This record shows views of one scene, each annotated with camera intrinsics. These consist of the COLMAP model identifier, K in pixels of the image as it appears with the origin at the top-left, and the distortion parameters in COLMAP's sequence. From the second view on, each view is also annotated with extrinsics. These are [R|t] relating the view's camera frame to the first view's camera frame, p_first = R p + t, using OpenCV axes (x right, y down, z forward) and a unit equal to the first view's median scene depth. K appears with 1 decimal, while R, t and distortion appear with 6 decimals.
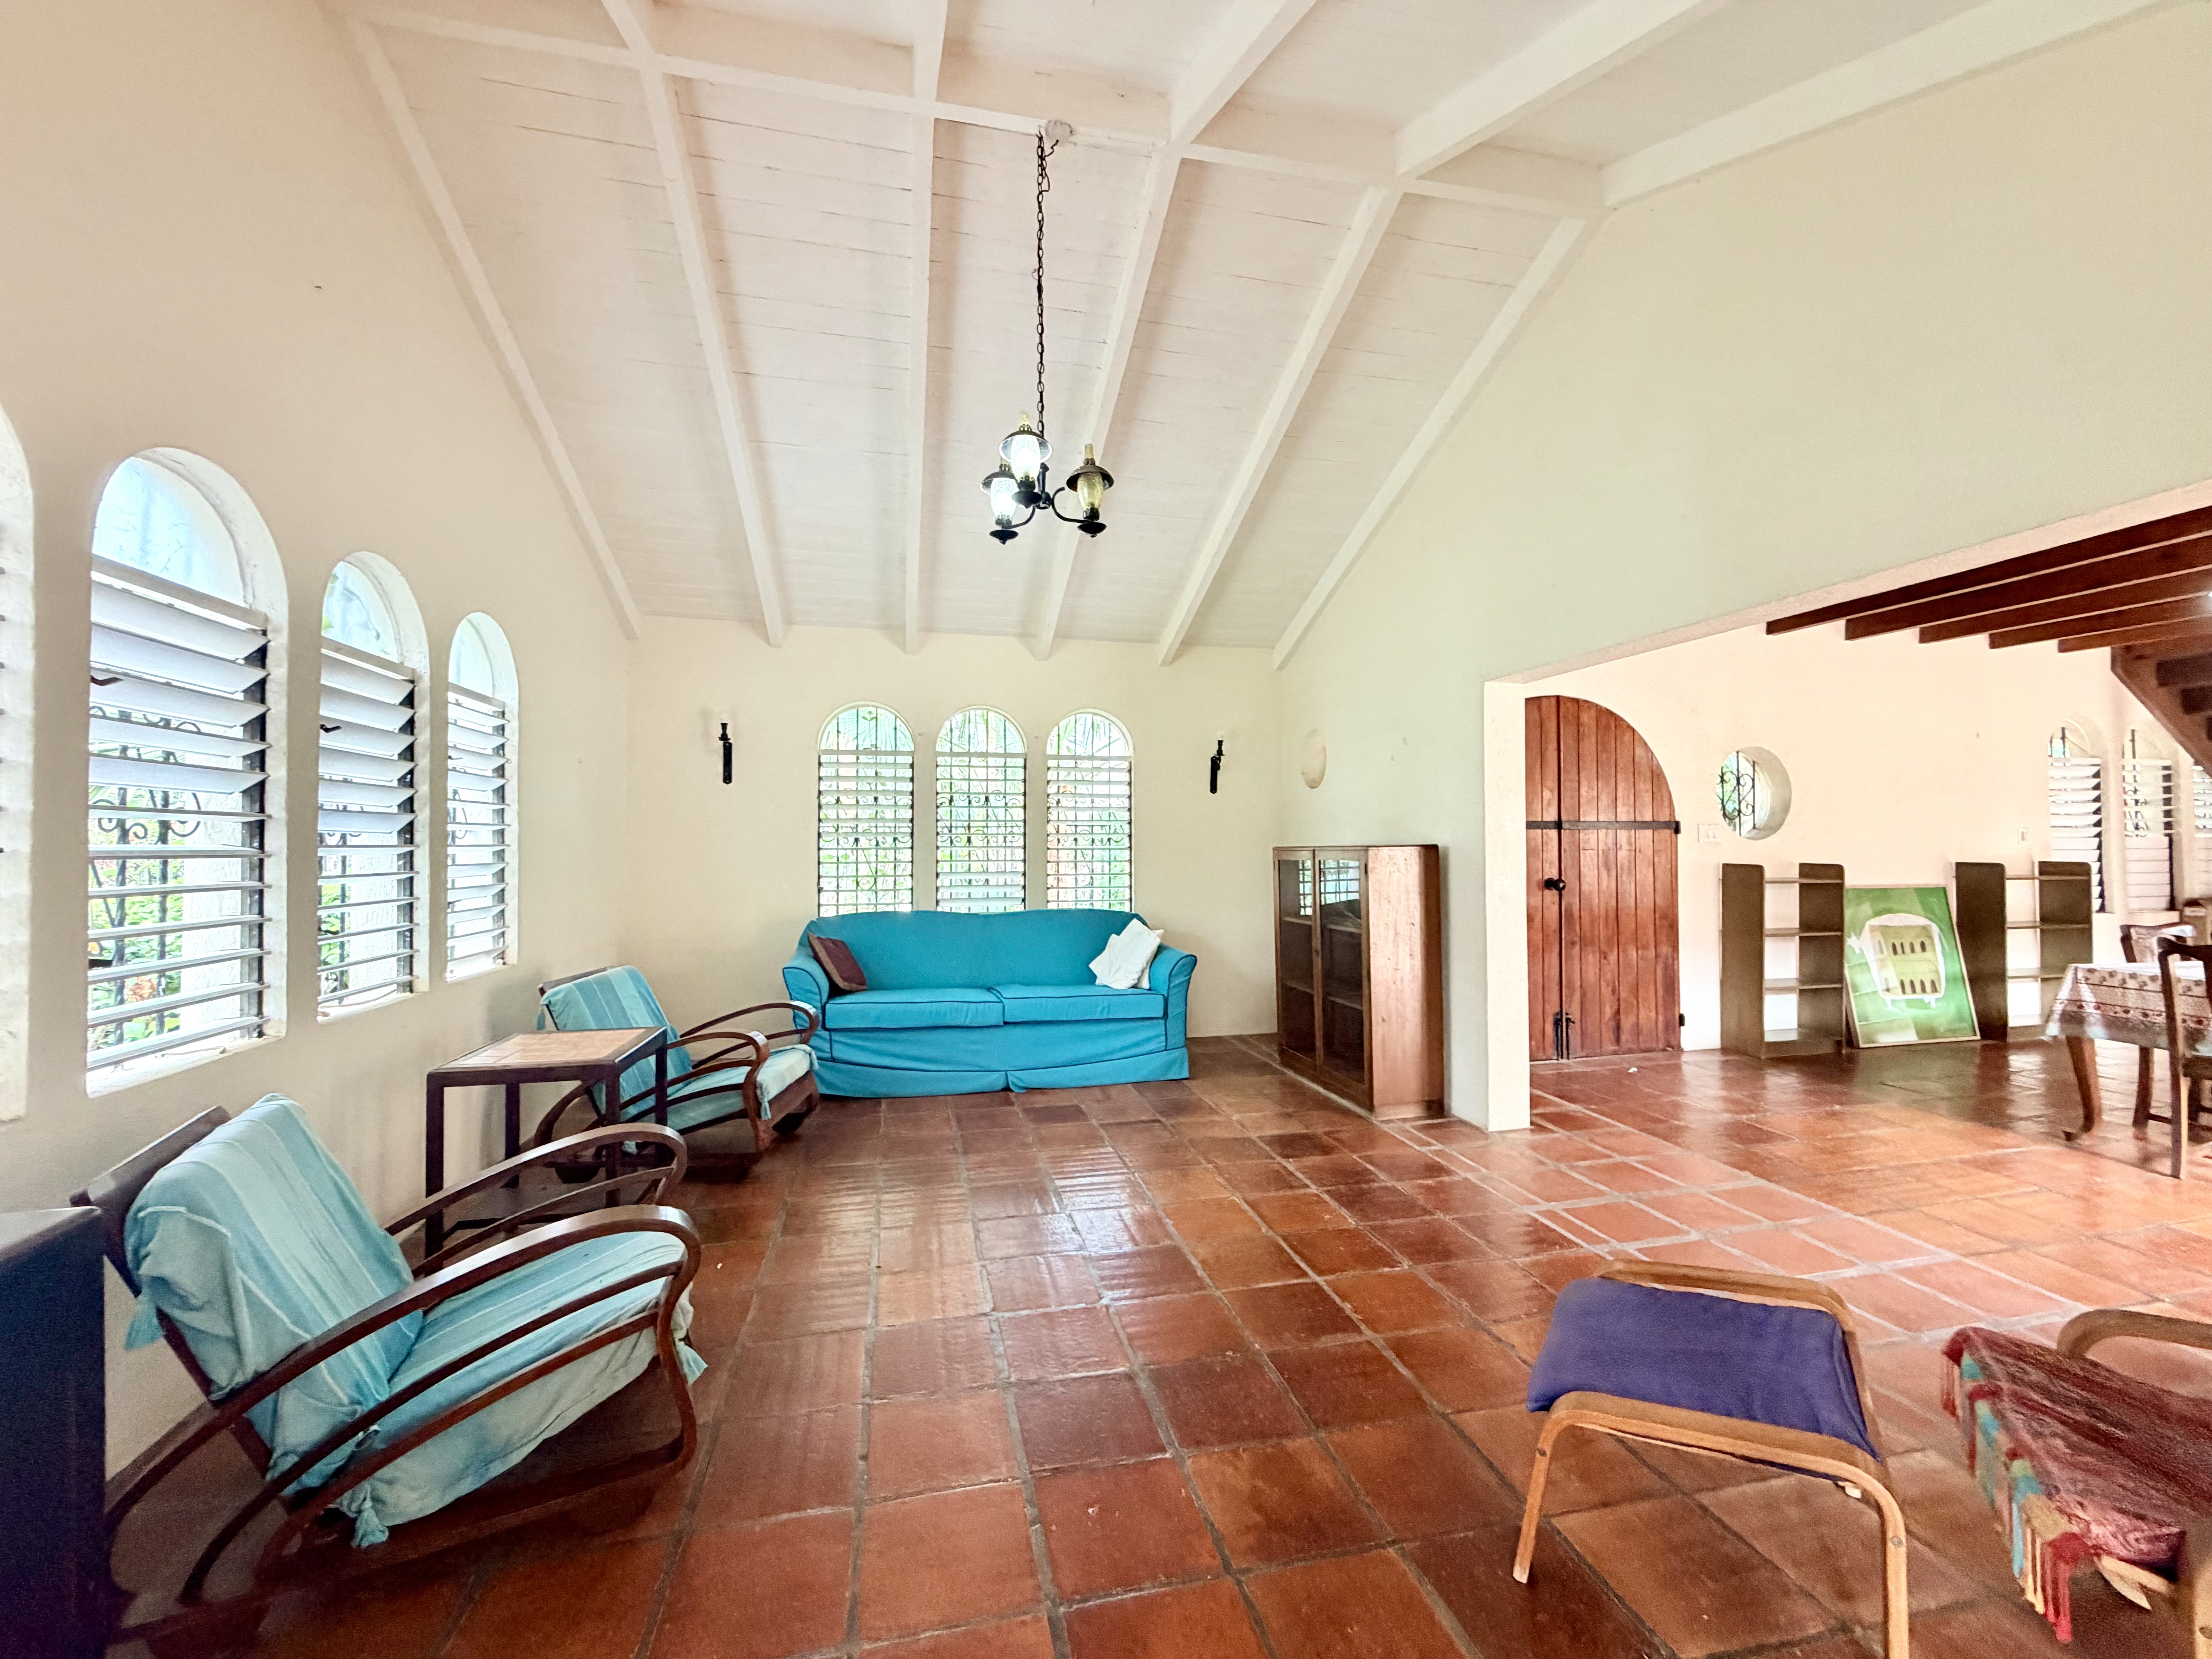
lens RADIAL K [[881.3, 0, 1095.1], [0, 881.3, 827.5], [0, 0, 1]] dist [0.001233, 0.000049]
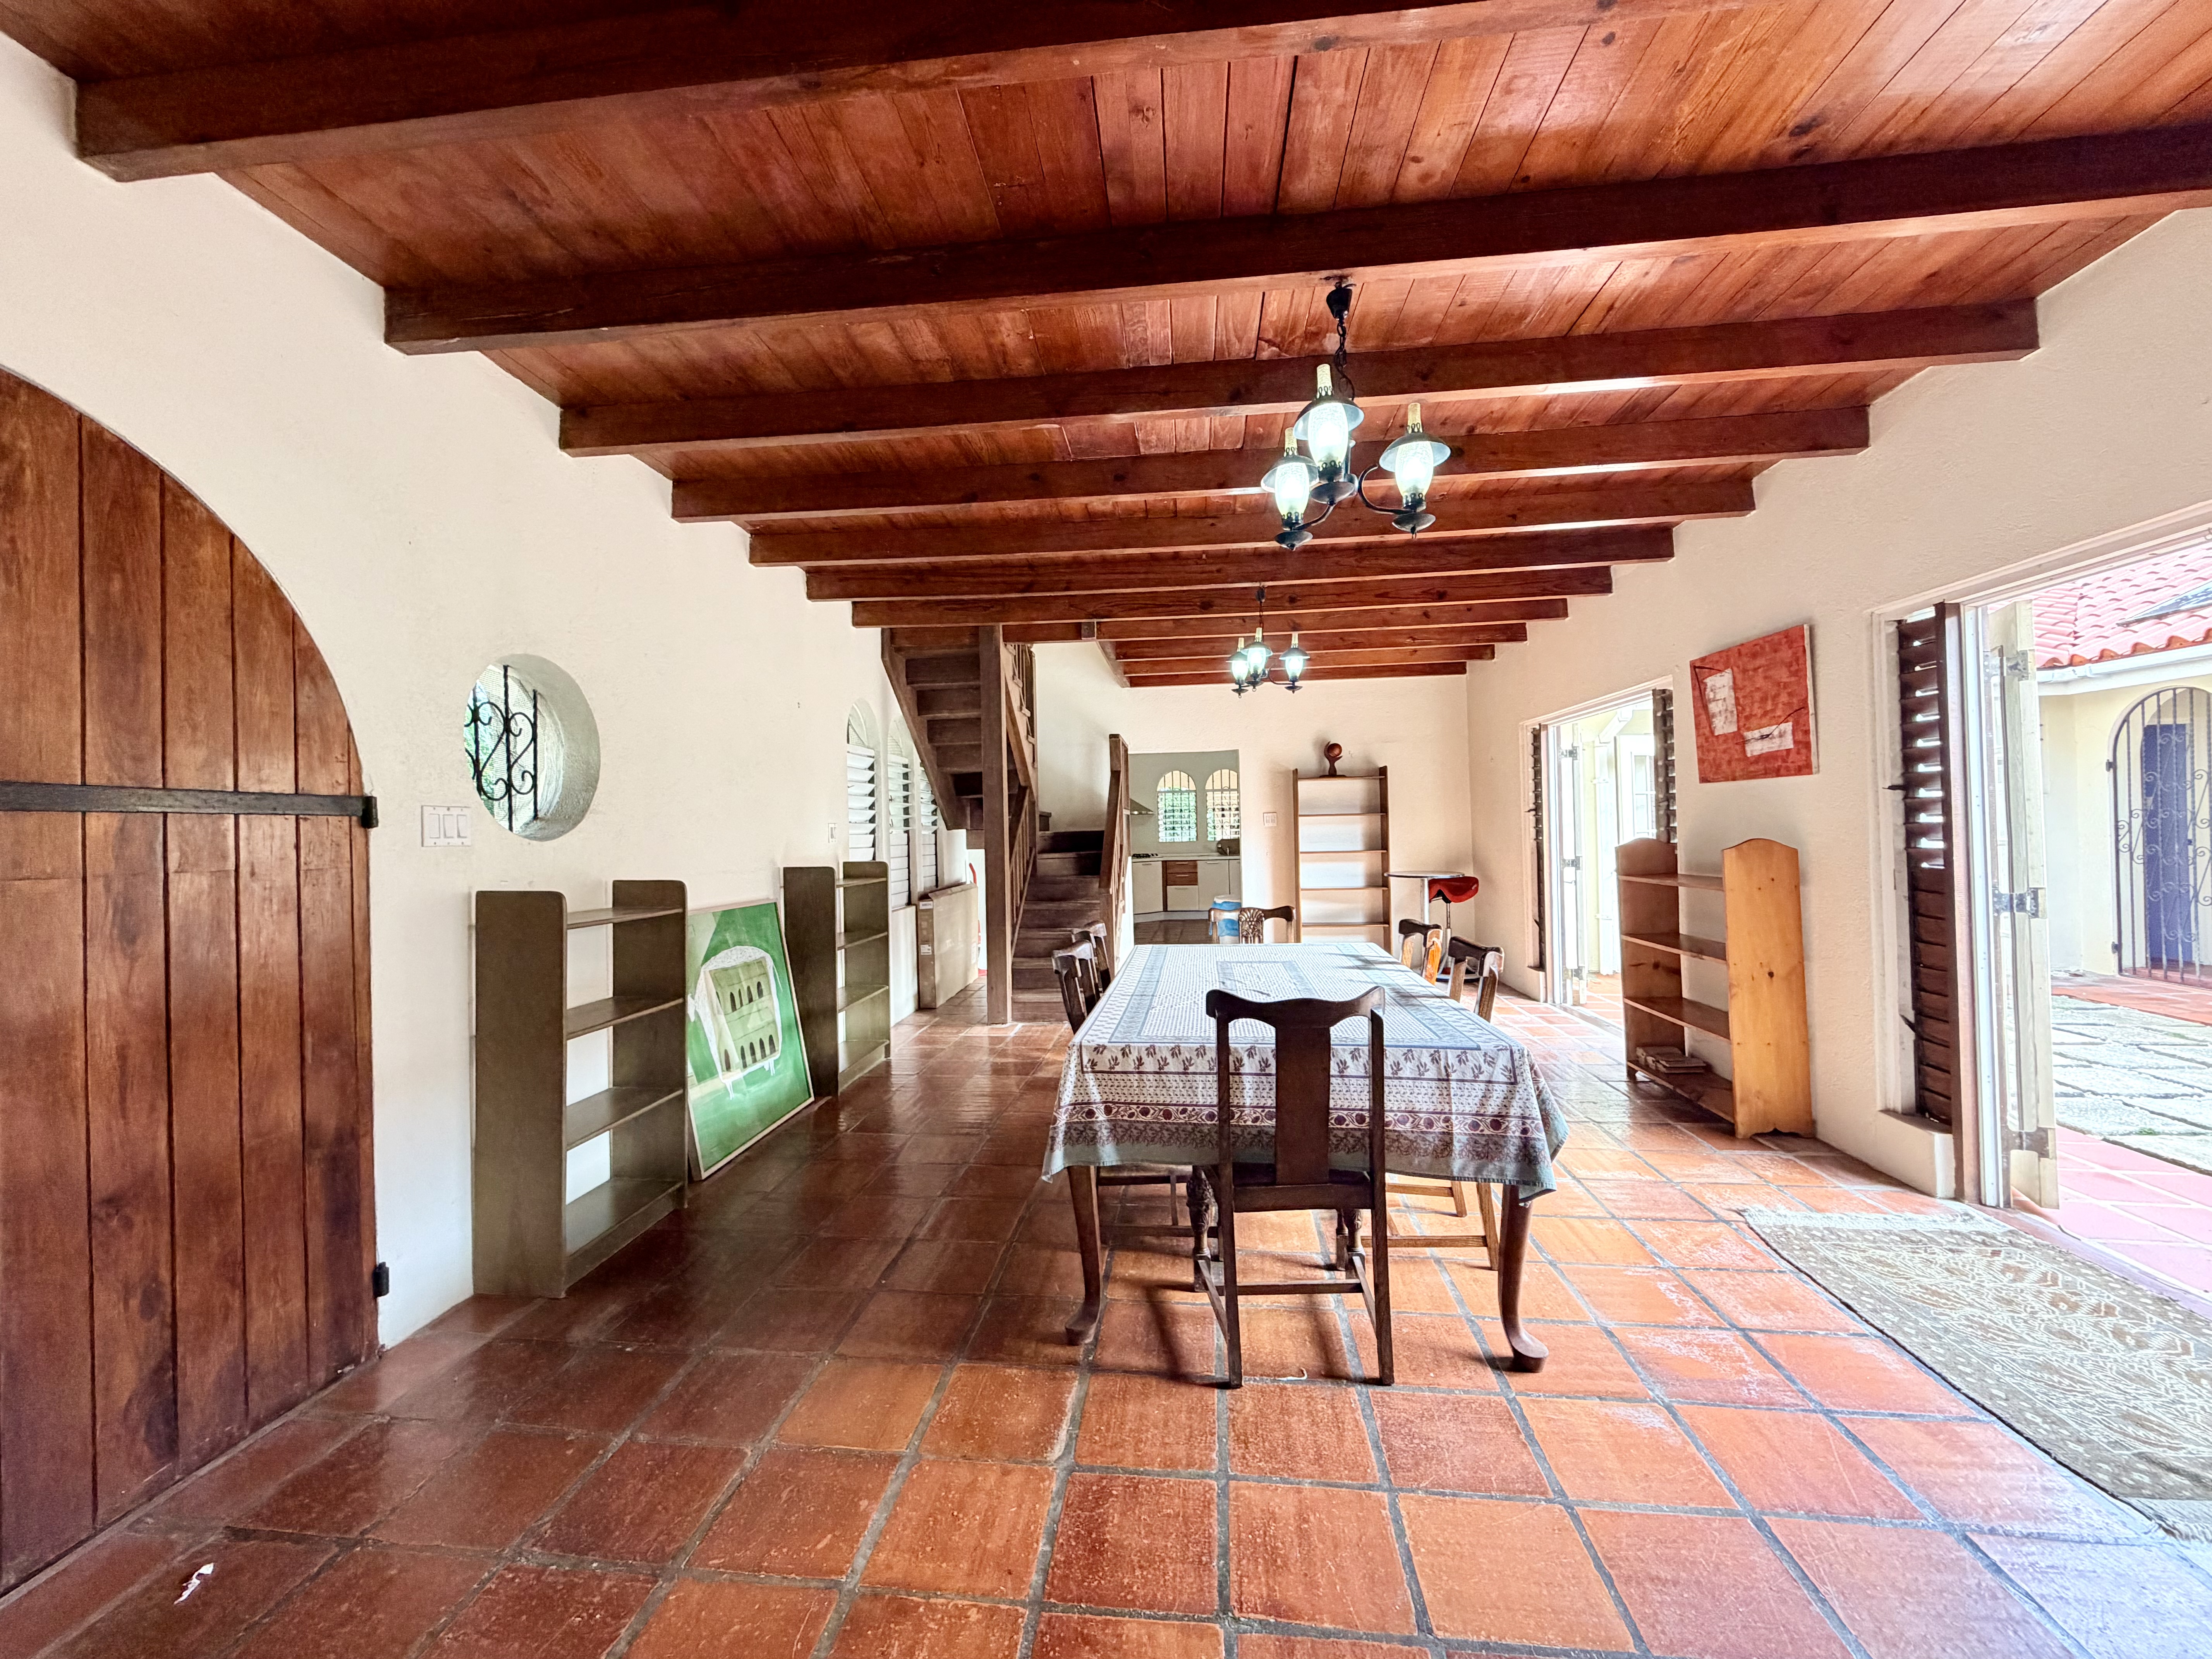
lens RADIAL K [[881.3, 0, 1095.1], [0, 881.3, 827.5], [0, 0, 1]] dist [0.001233, 0.000049]
pose [[0.330114, 0.001915, 0.943939, 0.374738], [0.005718, 0.999976, -0.004028, 0.010531], [-0.943924, 0.006727, 0.330095, 0.530815]]
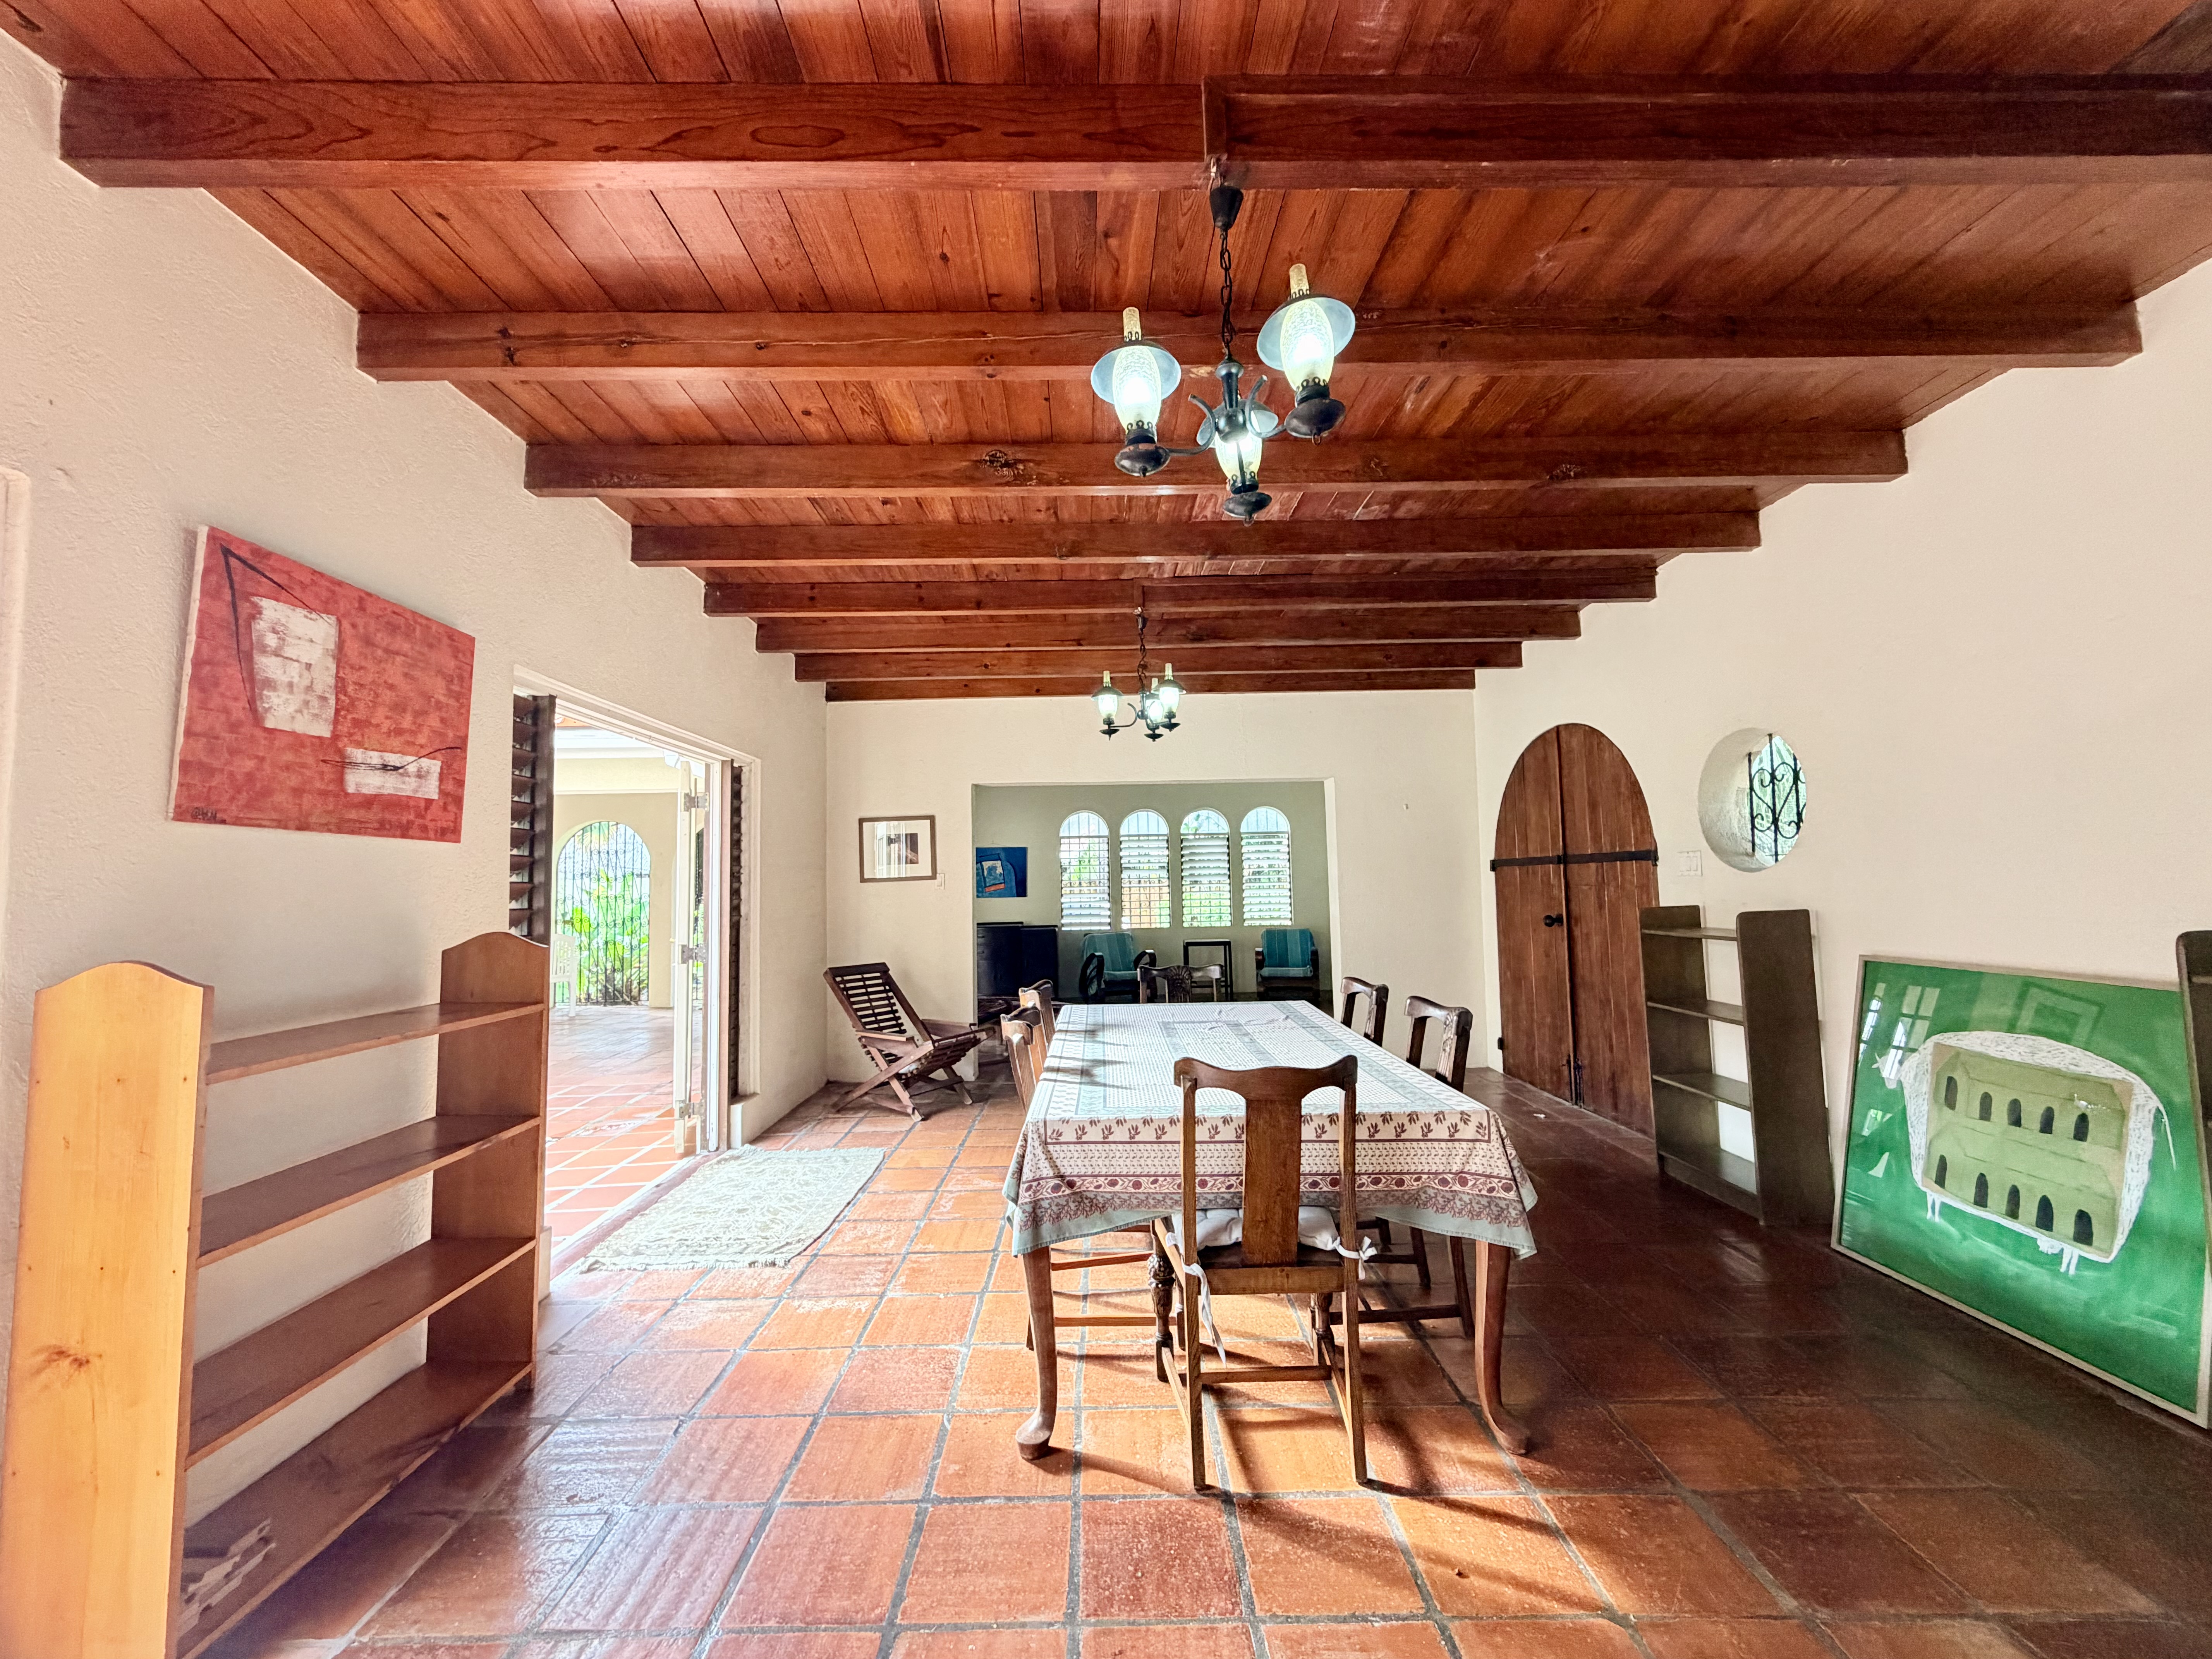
lens RADIAL K [[881.3, 0, 1095.1], [0, 881.3, 827.5], [0, 0, 1]] dist [0.001233, 0.000049]
pose [[-0.216516, -0.057718, -0.974571, 1.487938], [0.036737, 0.997062, -0.067212, 0.007452], [0.975588, -0.050356, -0.213760, 0.667154]]
